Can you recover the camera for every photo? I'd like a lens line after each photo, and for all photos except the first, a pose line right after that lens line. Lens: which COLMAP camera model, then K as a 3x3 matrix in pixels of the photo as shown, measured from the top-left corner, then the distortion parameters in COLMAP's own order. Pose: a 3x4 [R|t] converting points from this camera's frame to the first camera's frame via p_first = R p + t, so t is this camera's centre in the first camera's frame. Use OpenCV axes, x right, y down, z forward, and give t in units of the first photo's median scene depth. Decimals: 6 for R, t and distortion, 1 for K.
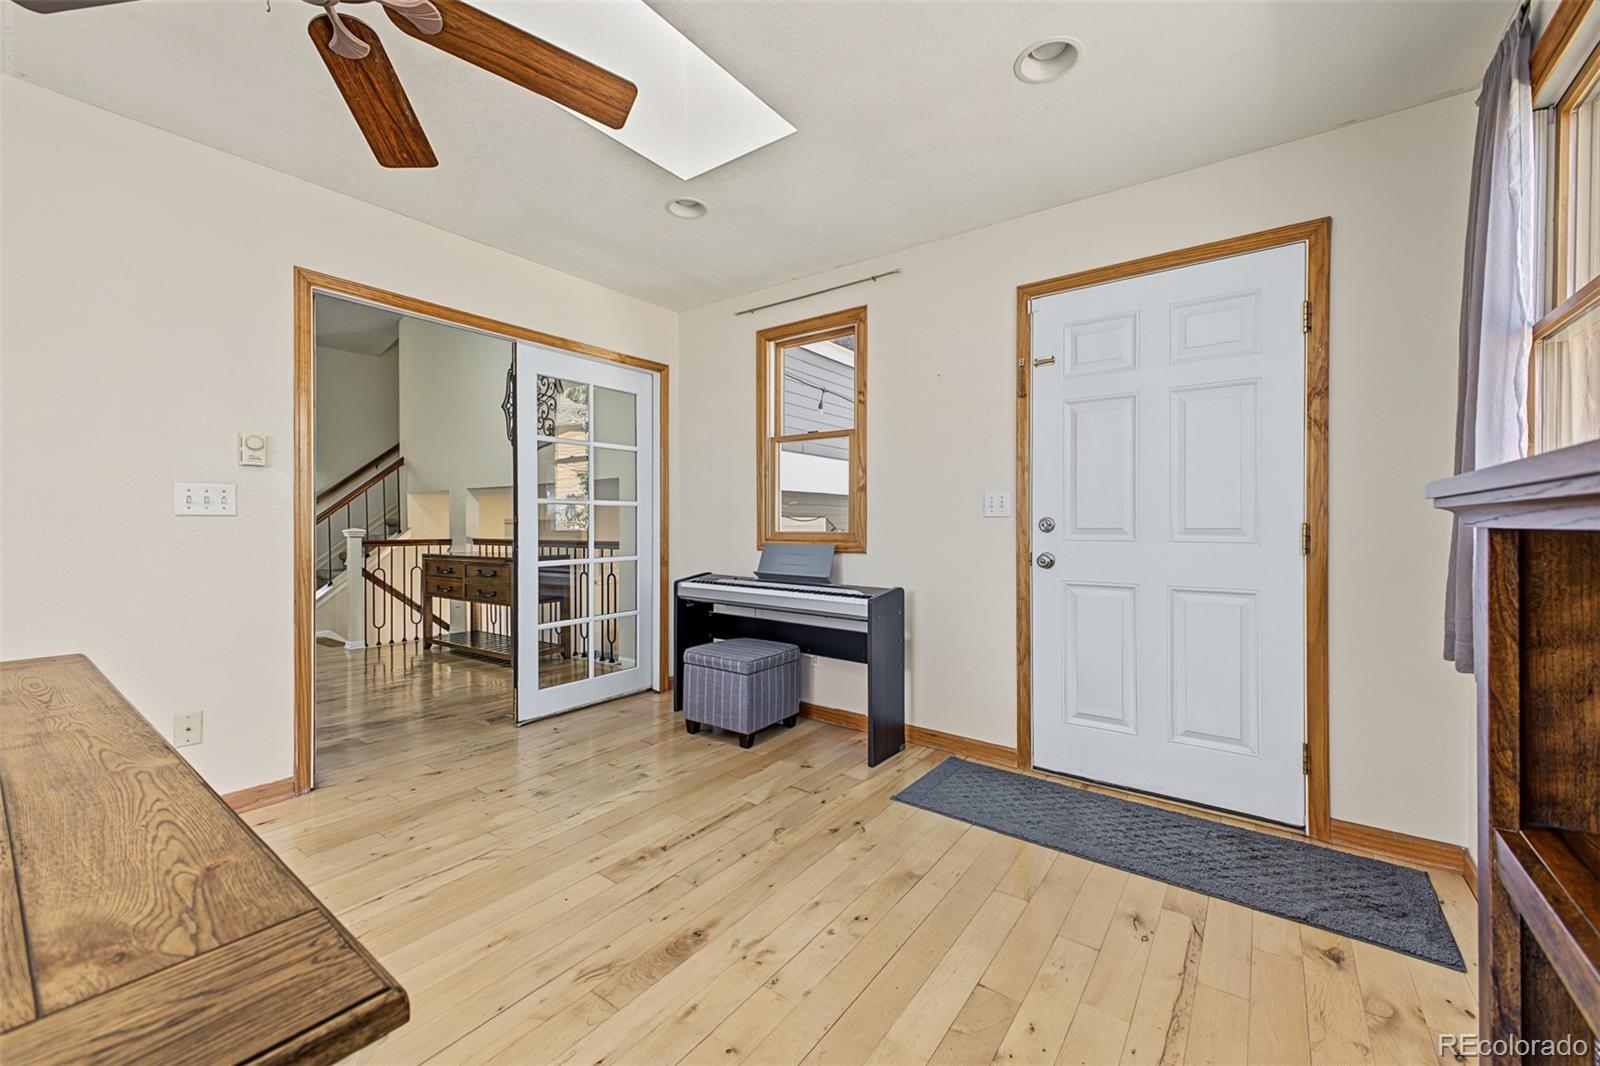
lens RADIAL K [[631.9, 0, 792.2], [0, 631.9, 532.2], [0, 0, 1]] dist [0.015289, -0.004027]
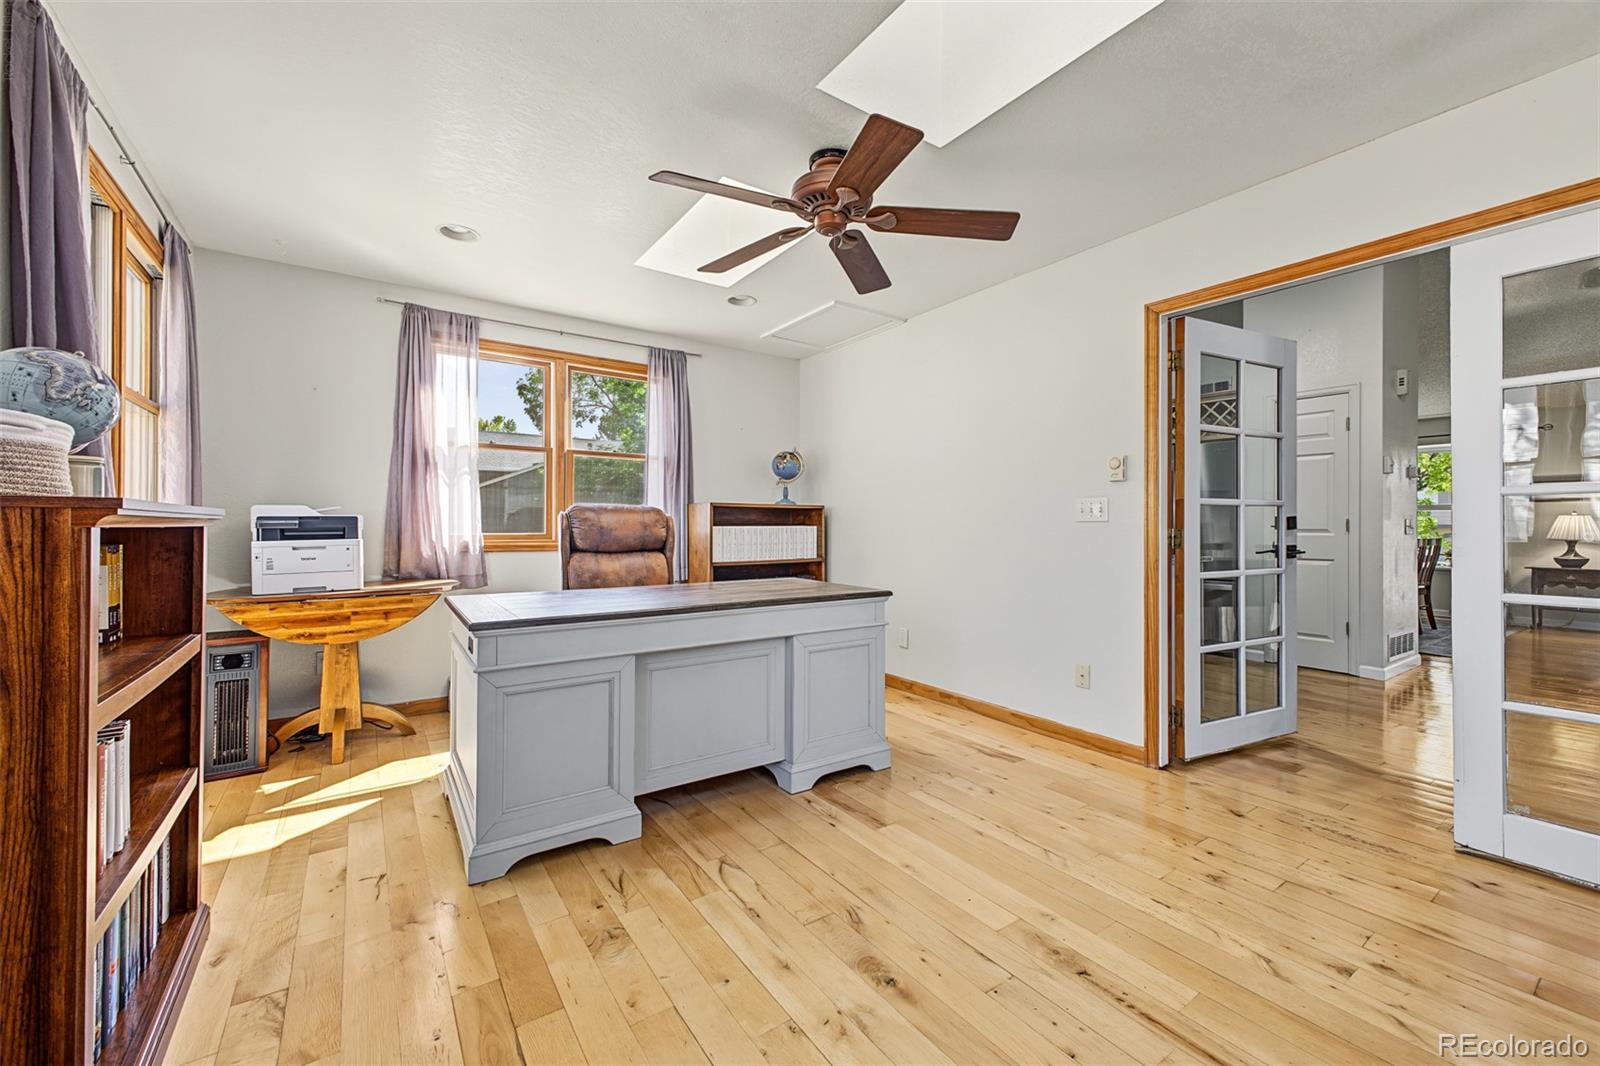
lens RADIAL K [[631.9, 0, 805.7], [0, 631.9, 526.3], [0, 0, 1]] dist [0.015289, -0.004027]
pose [[-0.301814, 0.001753, -0.953365, 0.542830], [-0.015973, 0.999849, 0.006895, -0.015697], [0.953233, 0.017309, -0.301741, 0.827990]]
